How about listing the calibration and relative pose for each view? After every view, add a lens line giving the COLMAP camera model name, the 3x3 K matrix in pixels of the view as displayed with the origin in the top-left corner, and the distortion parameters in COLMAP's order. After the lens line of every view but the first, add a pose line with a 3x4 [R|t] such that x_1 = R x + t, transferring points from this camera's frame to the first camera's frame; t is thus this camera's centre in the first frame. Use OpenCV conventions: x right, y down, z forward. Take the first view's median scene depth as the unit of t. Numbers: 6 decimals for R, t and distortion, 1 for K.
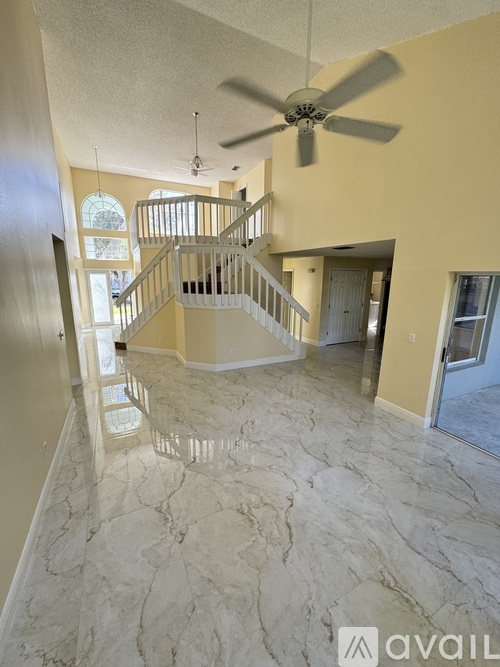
lens RADIAL K [[270.3, 0, 250.0], [0, 270.3, 333.5], [0, 0, 1]] dist [0.000350, 0.000444]
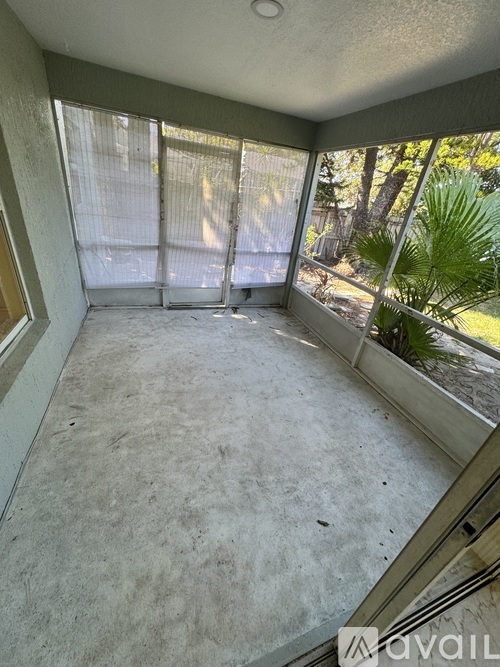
lens RADIAL K [[270.3, 0, 250.0], [0, 270.3, 333.5], [0, 0, 1]] dist [0.000350, 0.000444]
pose [[0.100357, -0.462603, 0.880867, 0.621688], [0.085409, 0.886074, 0.455607, -0.044932], [-0.991279, 0.029510, 0.128434, 0.766916]]
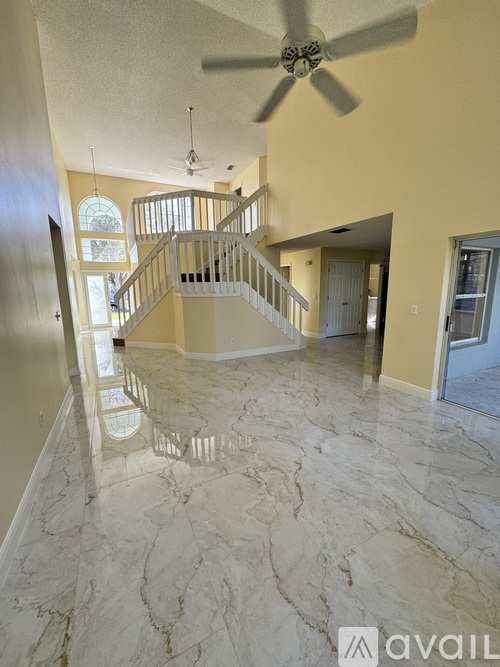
lens RADIAL K [[270.3, 0, 250.0], [0, 270.3, 333.5], [0, 0, 1]] dist [0.000350, 0.000444]
pose [[0.999573, -0.028448, 0.006609, -0.009559], [0.028665, 0.998960, -0.035459, 0.110379], [-0.005594, 0.035633, 0.999349, 0.016590]]
